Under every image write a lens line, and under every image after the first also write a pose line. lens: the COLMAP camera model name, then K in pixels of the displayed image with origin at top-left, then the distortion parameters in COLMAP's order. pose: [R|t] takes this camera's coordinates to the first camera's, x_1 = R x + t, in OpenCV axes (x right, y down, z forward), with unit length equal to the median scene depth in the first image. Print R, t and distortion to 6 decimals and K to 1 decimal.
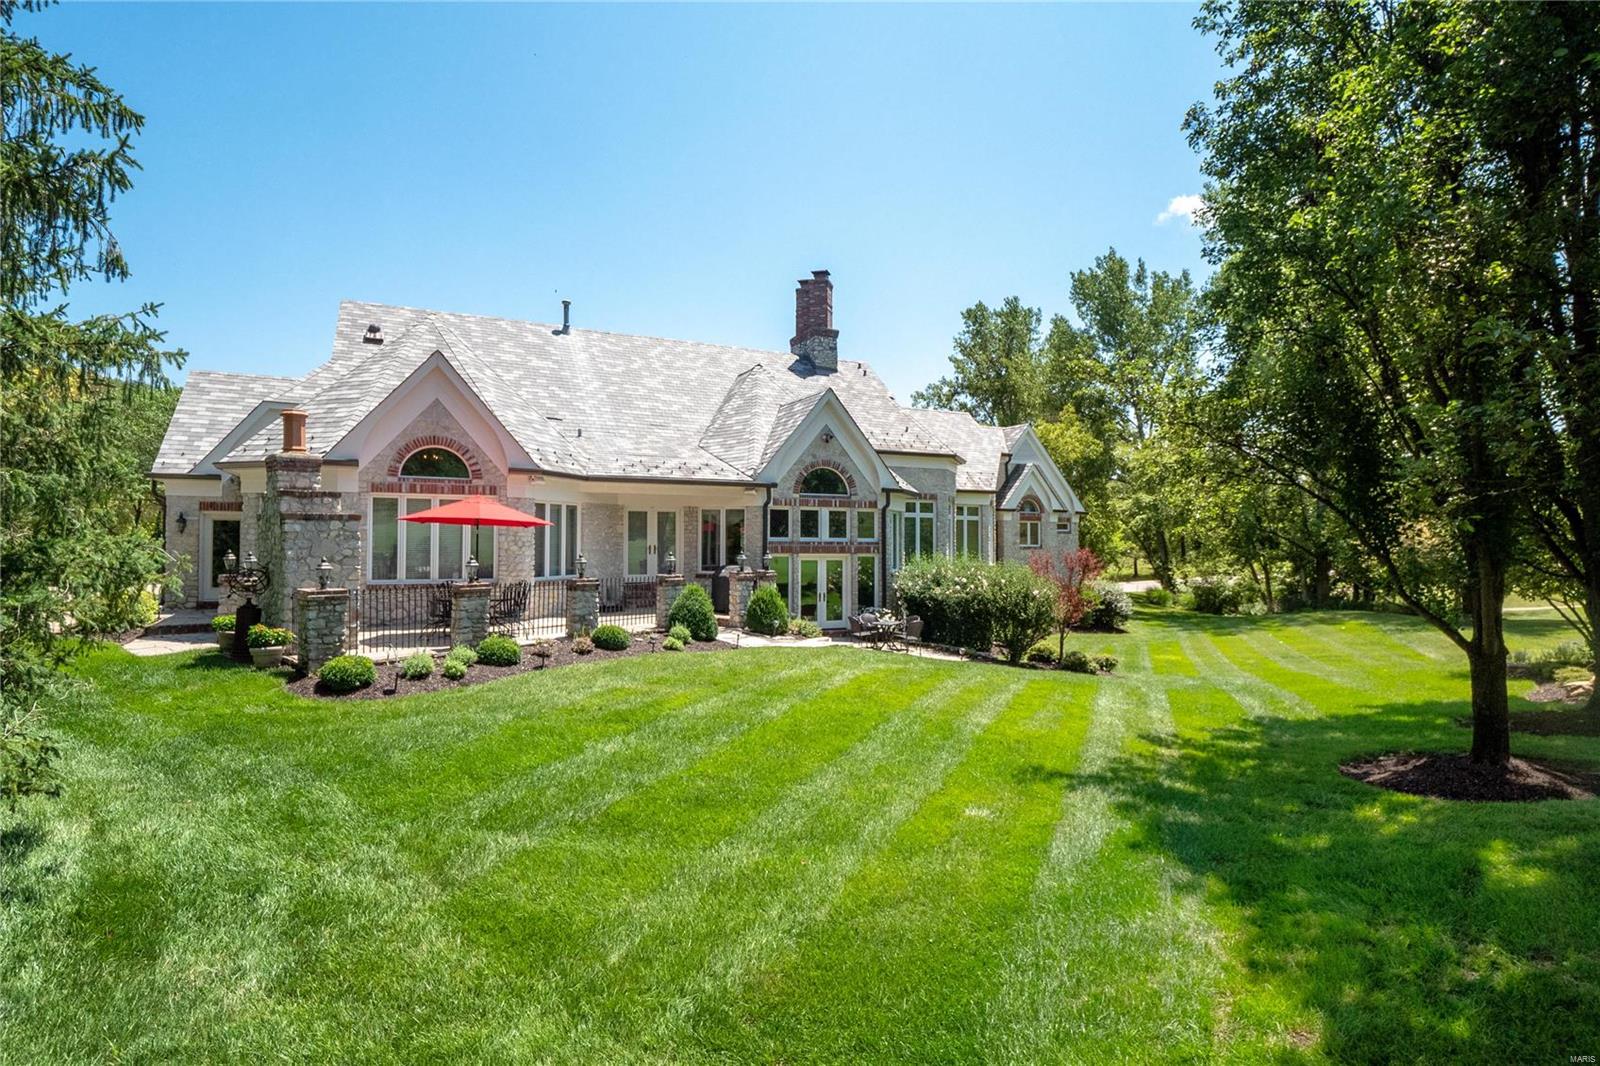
lens RADIAL K [[838.8, 0, 800.0], [0, 838.8, 533.0], [0, 0, 1]] dist [-0.003188, -0.000557]
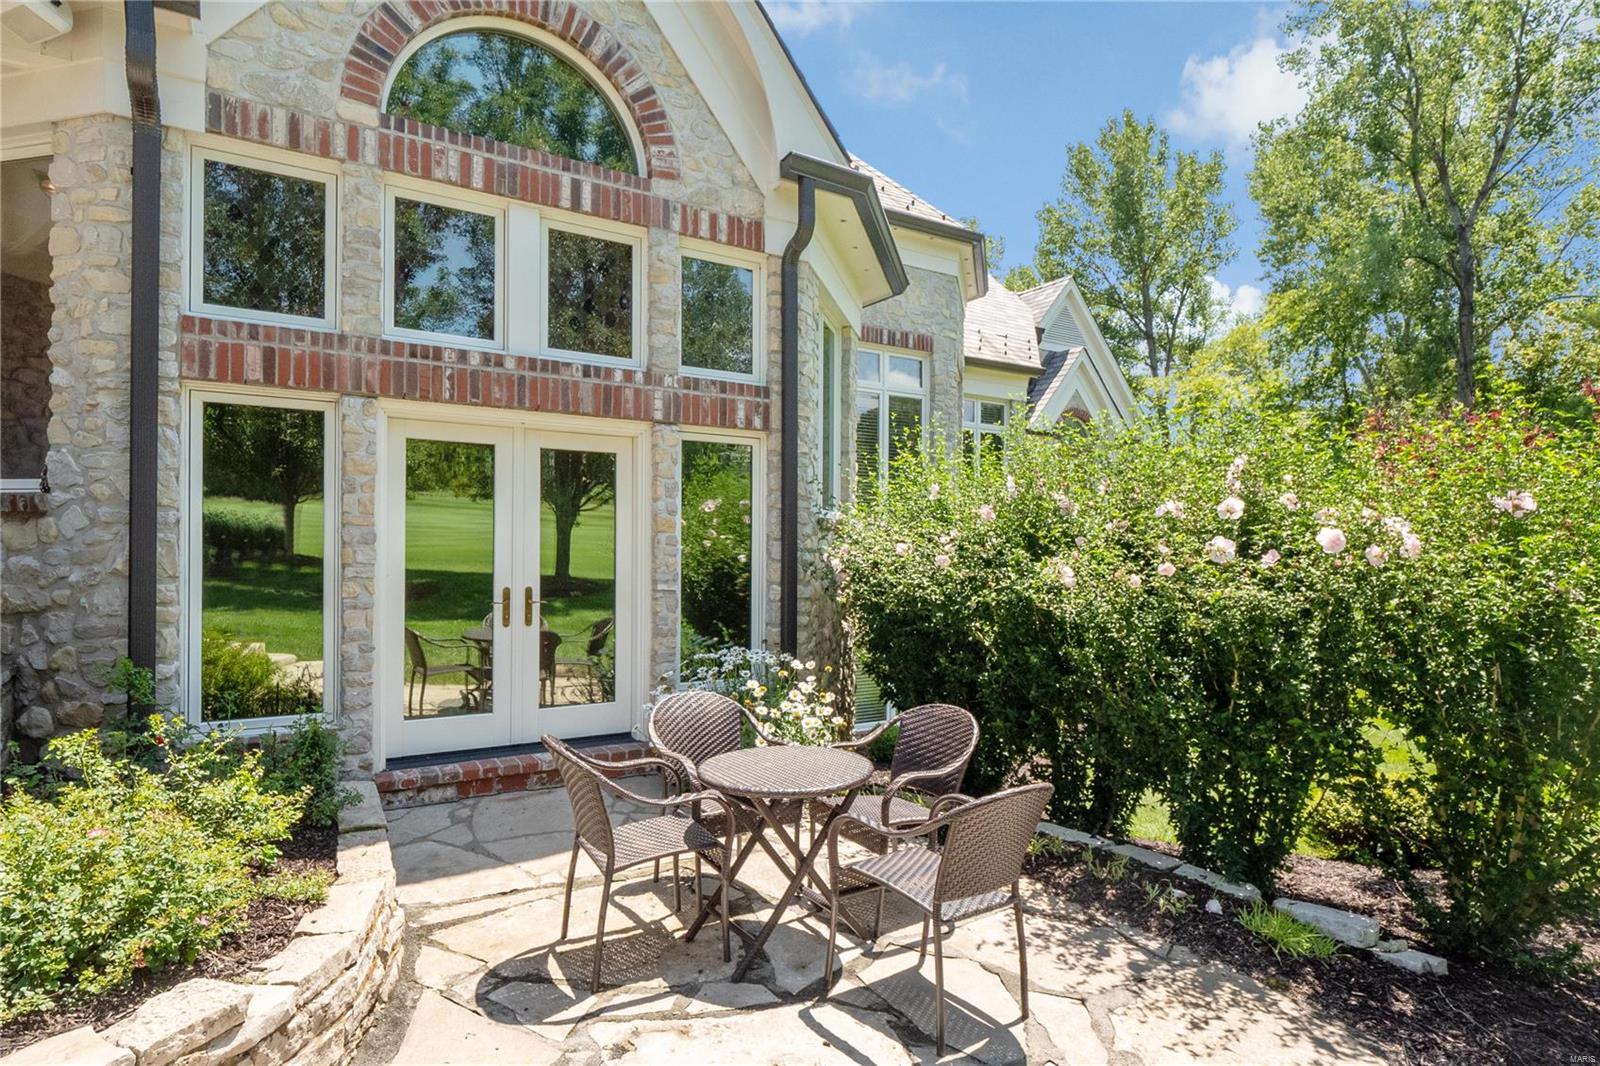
lens RADIAL K [[838.8, 0, 800.0], [0, 838.8, 533.0], [0, 0, 1]] dist [-0.003188, -0.000557]
pose [[0.996191, 0.010764, 0.086533, 0.082406], [-0.011374, 0.999914, 0.006554, 0.053092], [-0.086455, -0.007514, 0.996227, 0.751124]]
